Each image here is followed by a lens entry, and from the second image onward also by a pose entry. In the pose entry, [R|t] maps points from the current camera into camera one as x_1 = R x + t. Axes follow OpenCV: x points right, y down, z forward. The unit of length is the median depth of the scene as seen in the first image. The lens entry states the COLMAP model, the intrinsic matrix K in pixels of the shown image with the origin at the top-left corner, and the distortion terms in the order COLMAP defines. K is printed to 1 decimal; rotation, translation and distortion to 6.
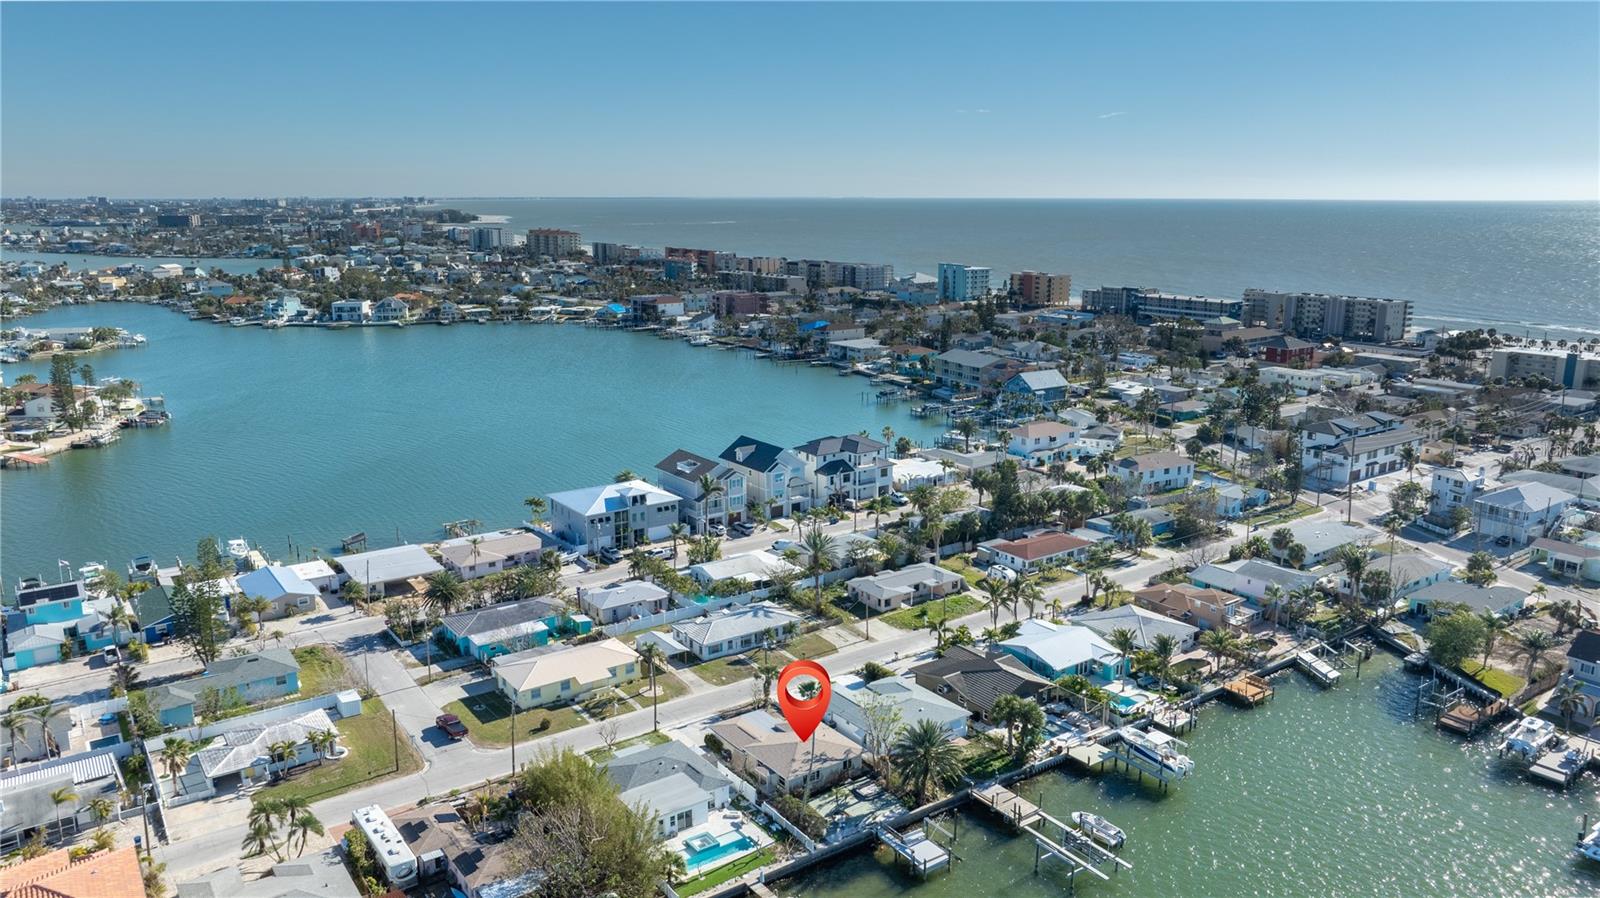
lens RADIAL K [[1129.9, 0, 800.0], [0, 1129.9, 449.0], [0, 0, 1]] dist [-0.019356, -0.000063]
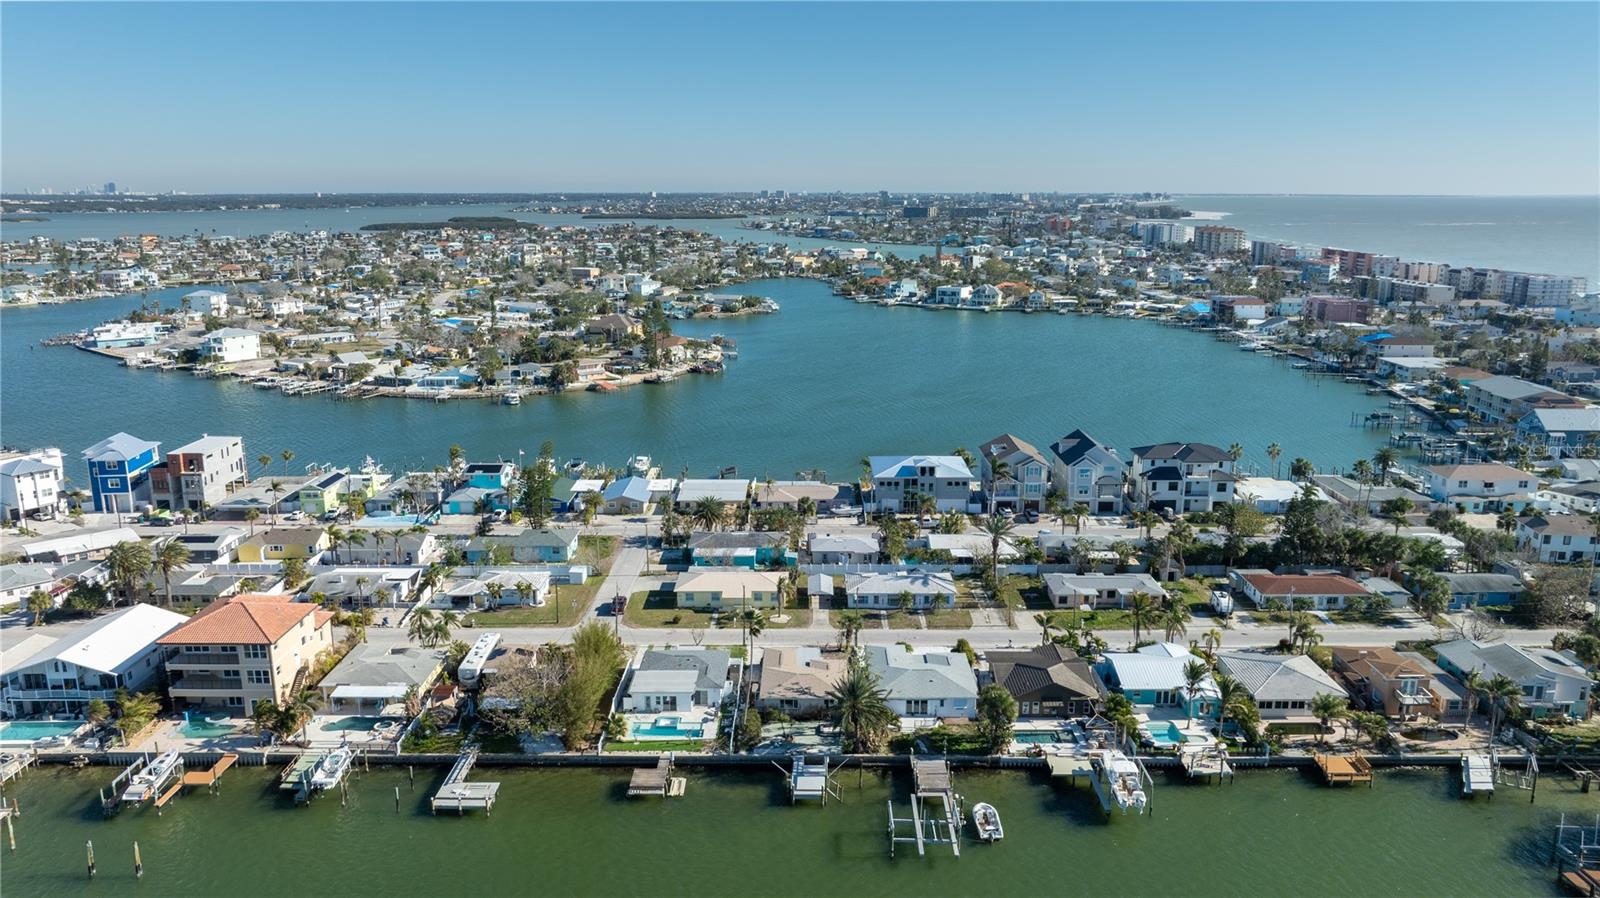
lens RADIAL K [[1129.9, 0, 800.0], [0, 1129.9, 449.0], [0, 0, 1]] dist [-0.019356, -0.000063]
pose [[0.808779, 0.130736, -0.573397, 0.261195], [-0.128709, 0.990691, 0.044337, -0.005744], [0.573856, 0.037943, 0.818077, 0.028633]]
